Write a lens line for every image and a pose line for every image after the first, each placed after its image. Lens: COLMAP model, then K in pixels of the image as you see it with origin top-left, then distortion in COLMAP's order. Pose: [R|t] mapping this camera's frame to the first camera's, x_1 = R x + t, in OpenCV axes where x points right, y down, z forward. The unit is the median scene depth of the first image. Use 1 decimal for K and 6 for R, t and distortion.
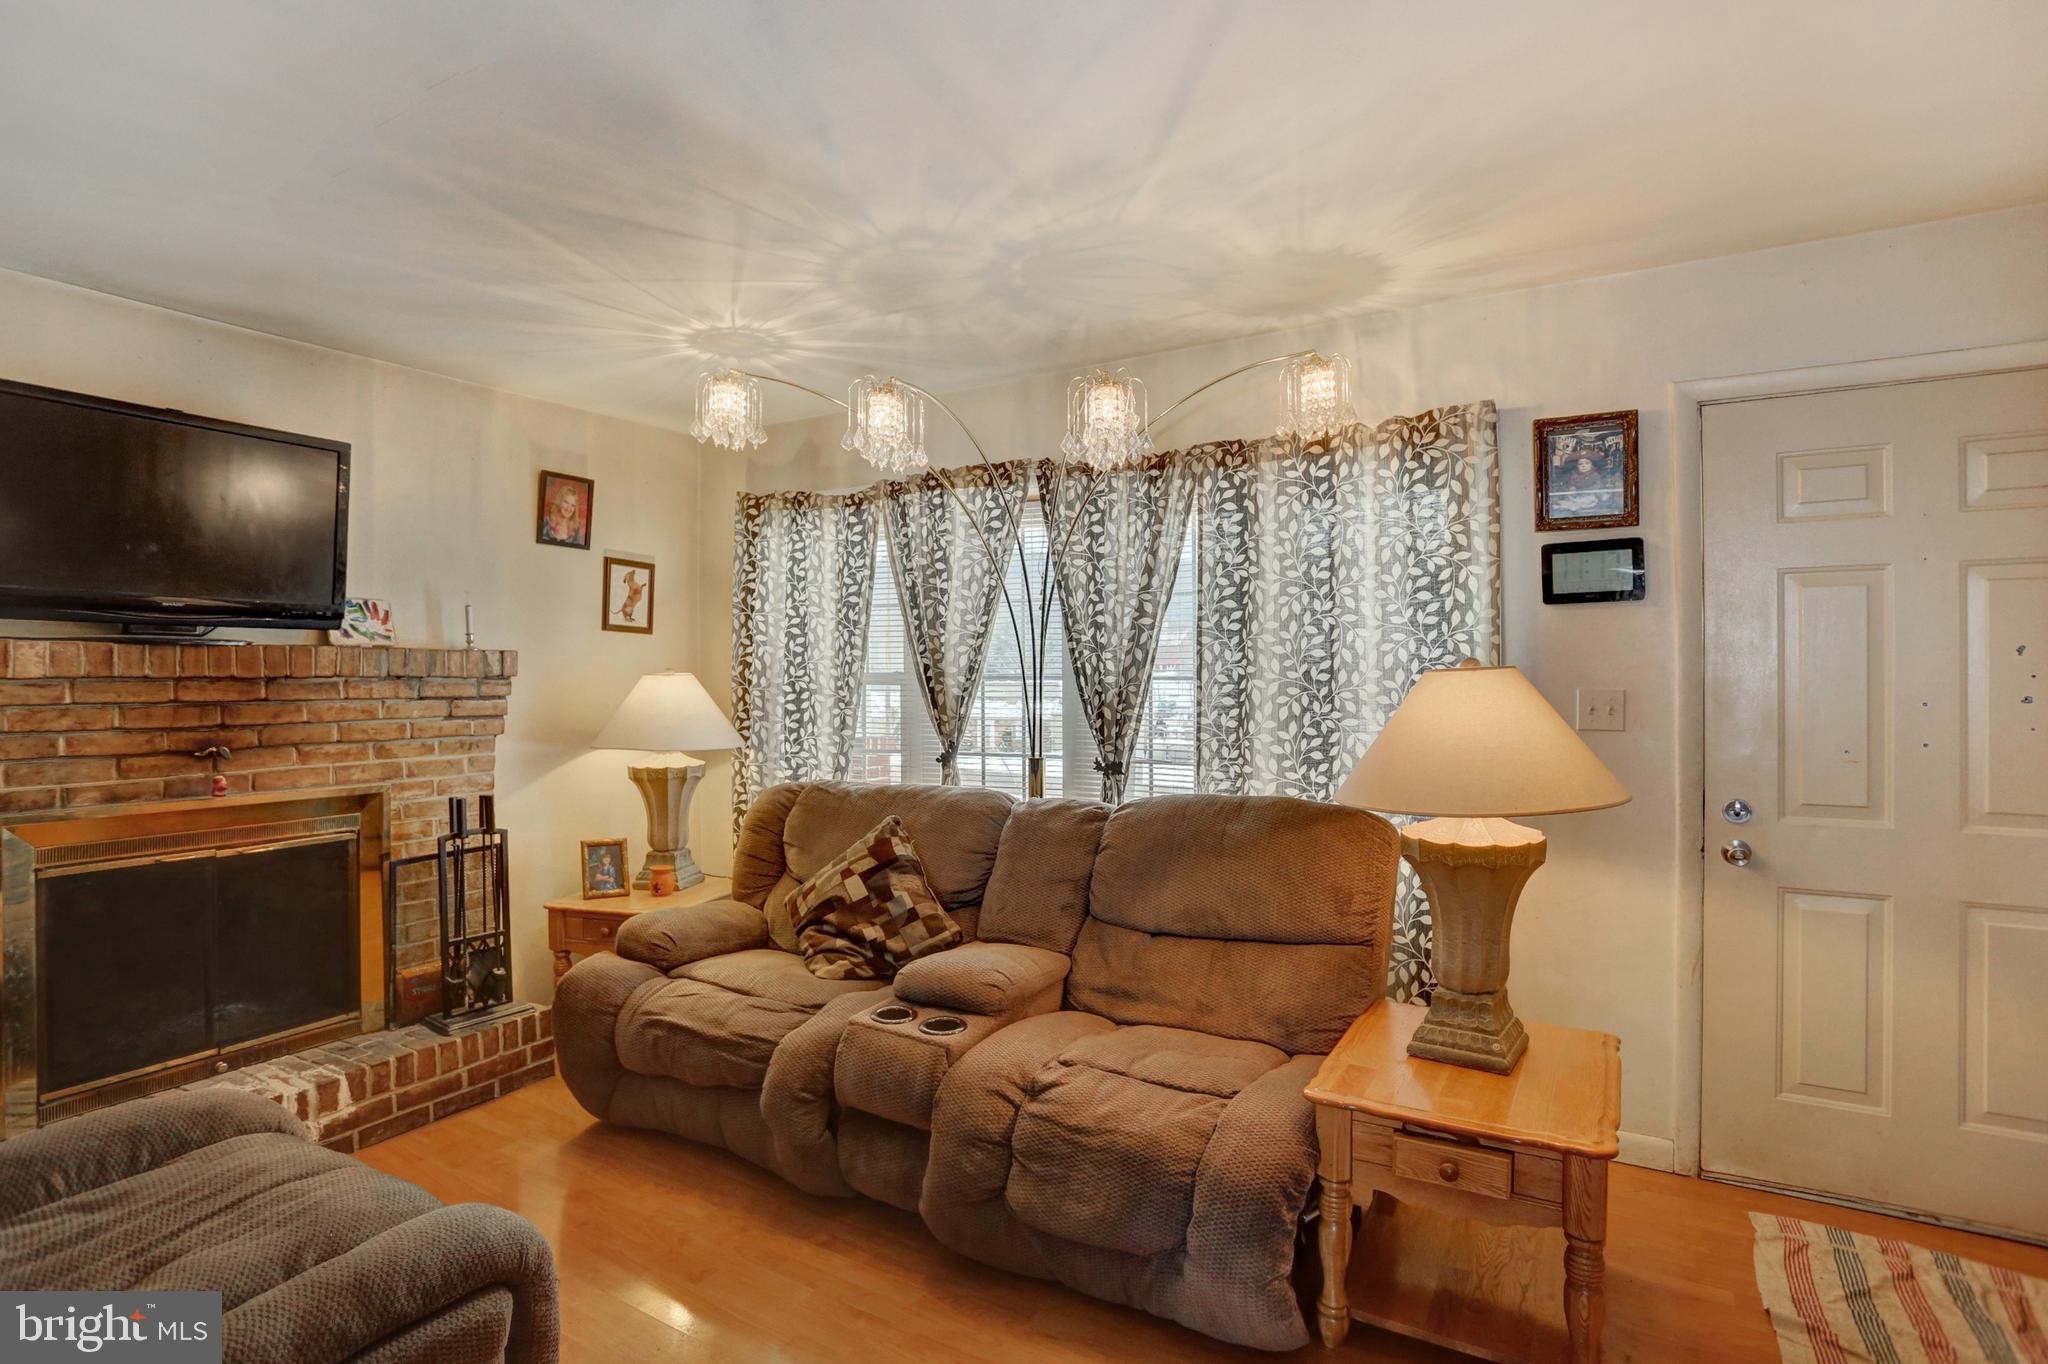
lens RADIAL K [[1007.4, 0, 1030.6], [0, 1007.4, 676.2], [0, 0, 1]] dist [-0.078303, 0.038055]
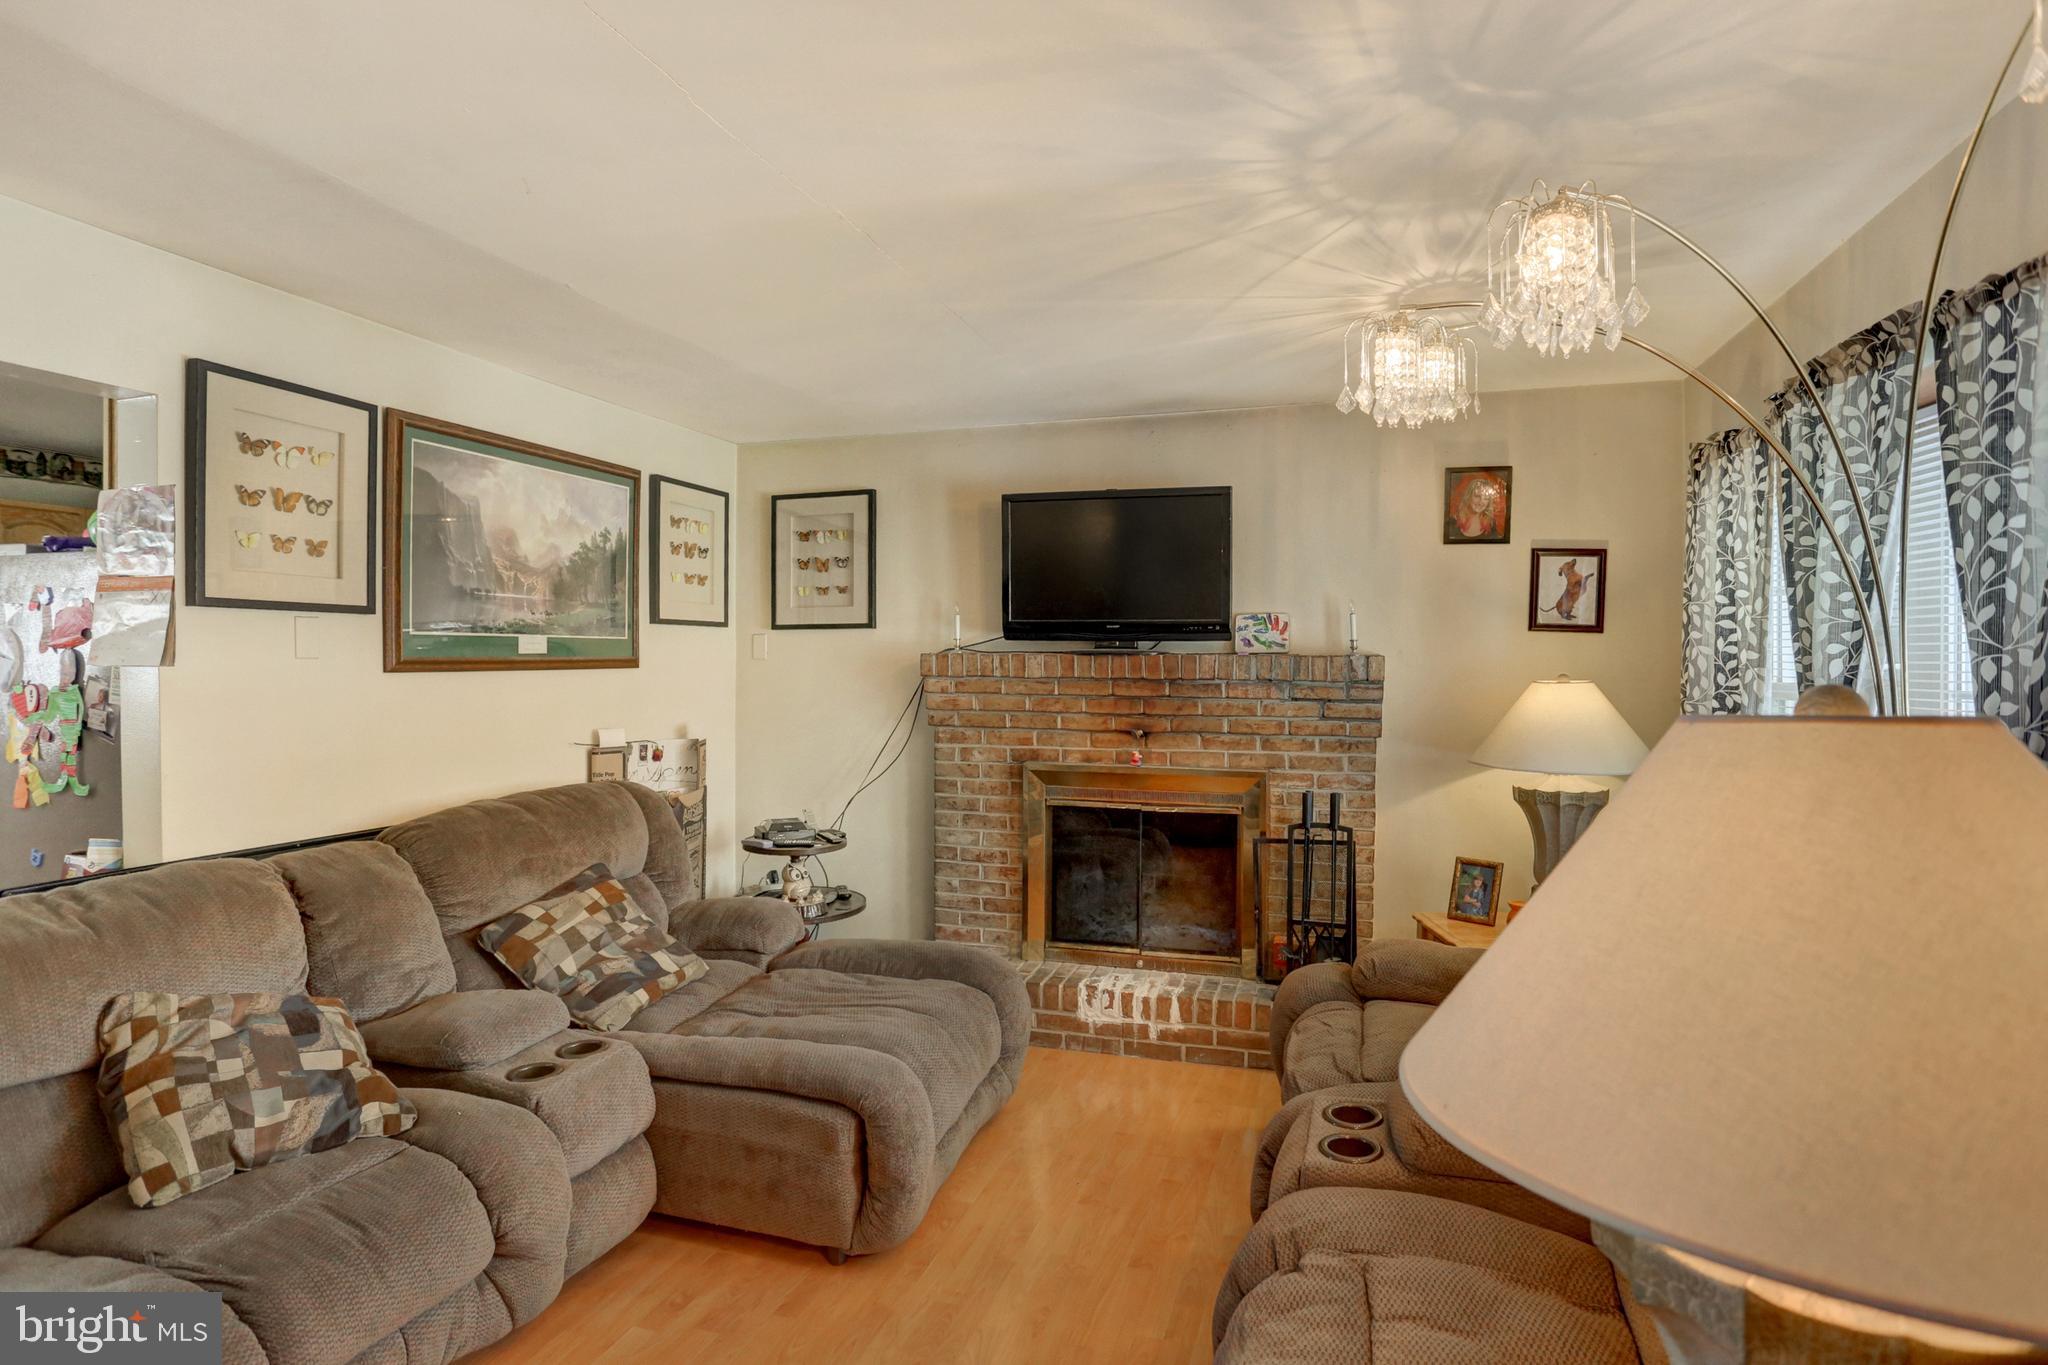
lens RADIAL K [[1066.3, 0, 1051.1], [0, 1066.3, 681.5], [0, 0, 1]] dist [-0.087342, 0.049596]
pose [[0.222197, 0.017949, -0.974837, 0.507422], [-0.008103, 0.999830, 0.016562, -0.016160], [0.974968, 0.004220, 0.222305, 0.469991]]
